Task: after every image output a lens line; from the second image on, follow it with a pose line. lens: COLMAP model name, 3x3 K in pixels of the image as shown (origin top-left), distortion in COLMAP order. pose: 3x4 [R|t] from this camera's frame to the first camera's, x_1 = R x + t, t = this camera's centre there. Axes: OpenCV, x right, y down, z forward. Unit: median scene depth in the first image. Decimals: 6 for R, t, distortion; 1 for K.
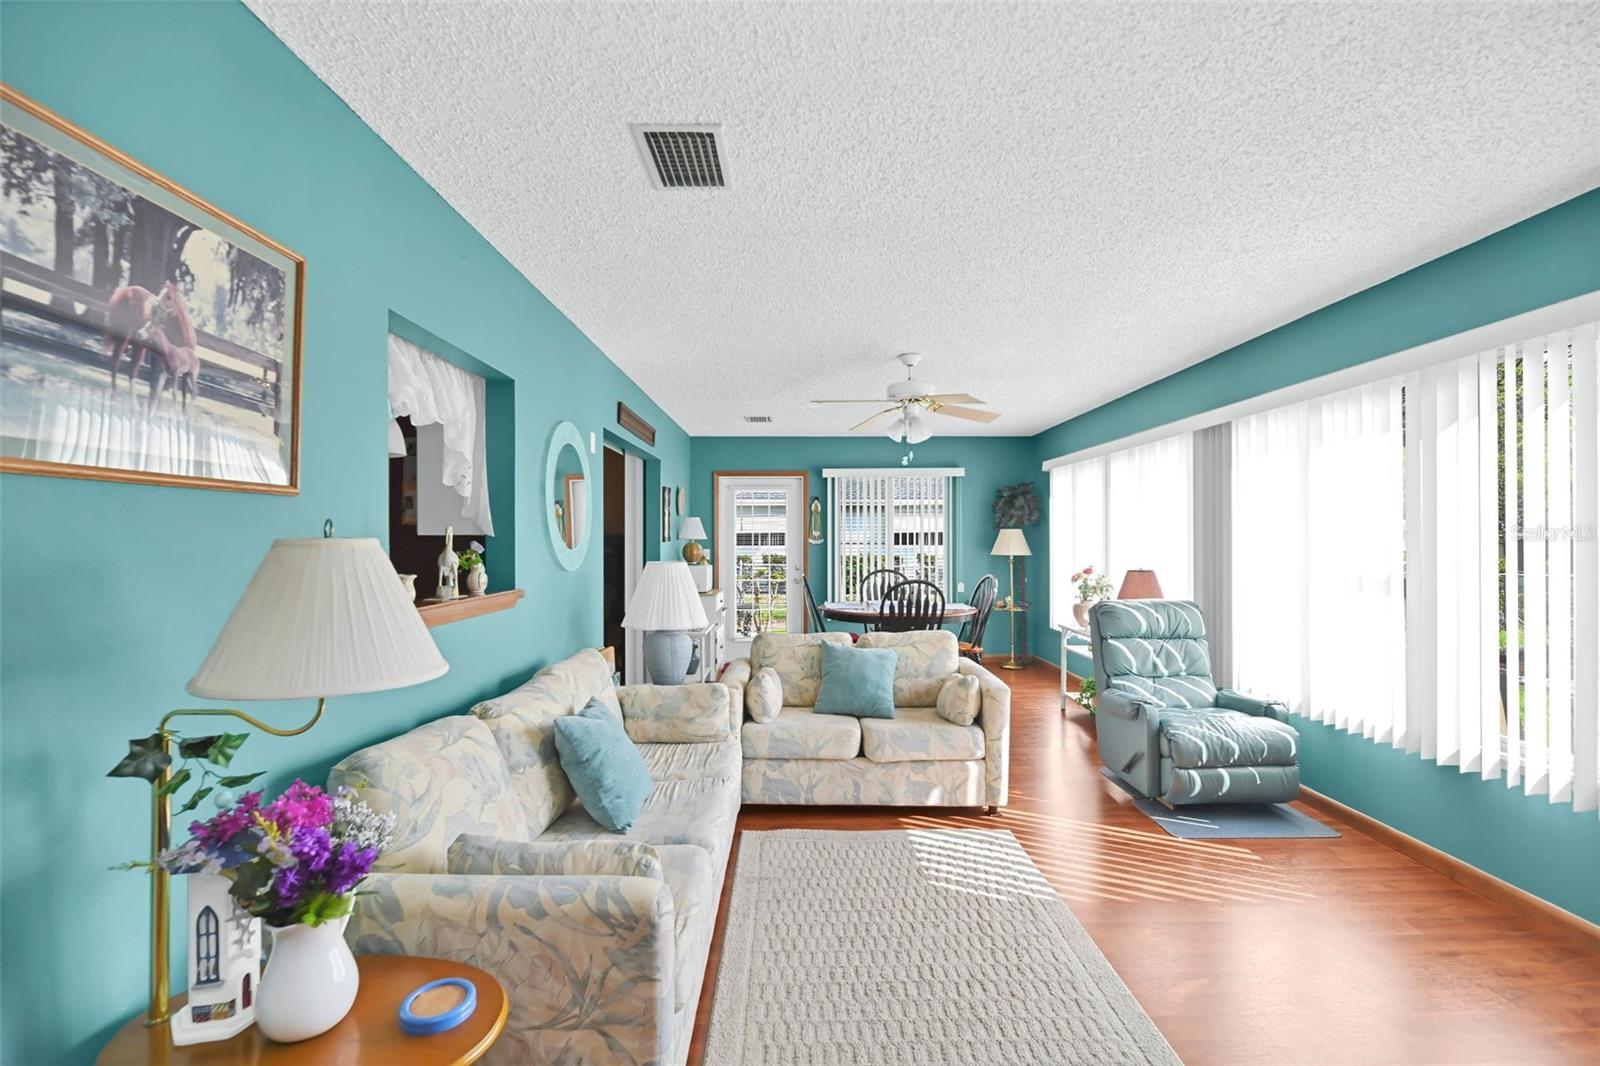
lens RADIAL K [[714.0, 0, 811.2], [0, 714.0, 535.7], [0, 0, 1]] dist [-0.011417, -0.000803]
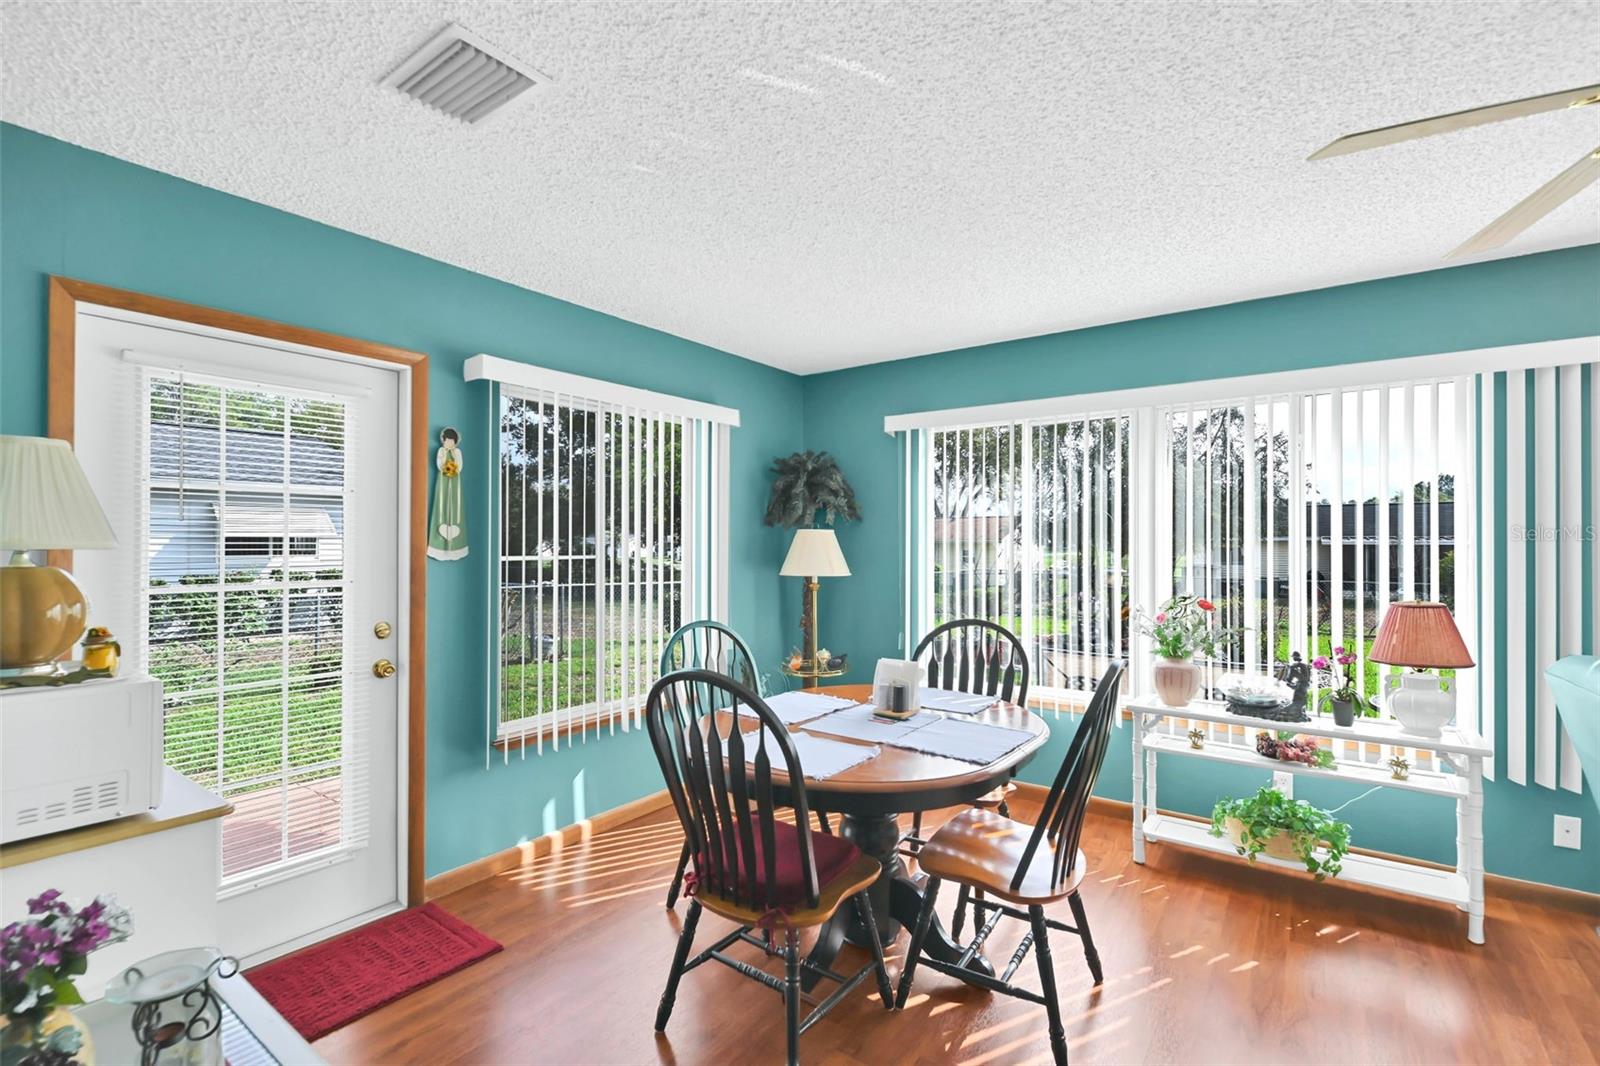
lens RADIAL K [[714.0, 0, 811.2], [0, 714.0, 535.7], [0, 0, 1]] dist [-0.011417, -0.000803]
pose [[0.613001, 0.012862, 0.789978, -0.165235], [-0.004678, 0.999909, -0.012650, 0.002315], [-0.790069, 0.004059, 0.613005, 0.639381]]
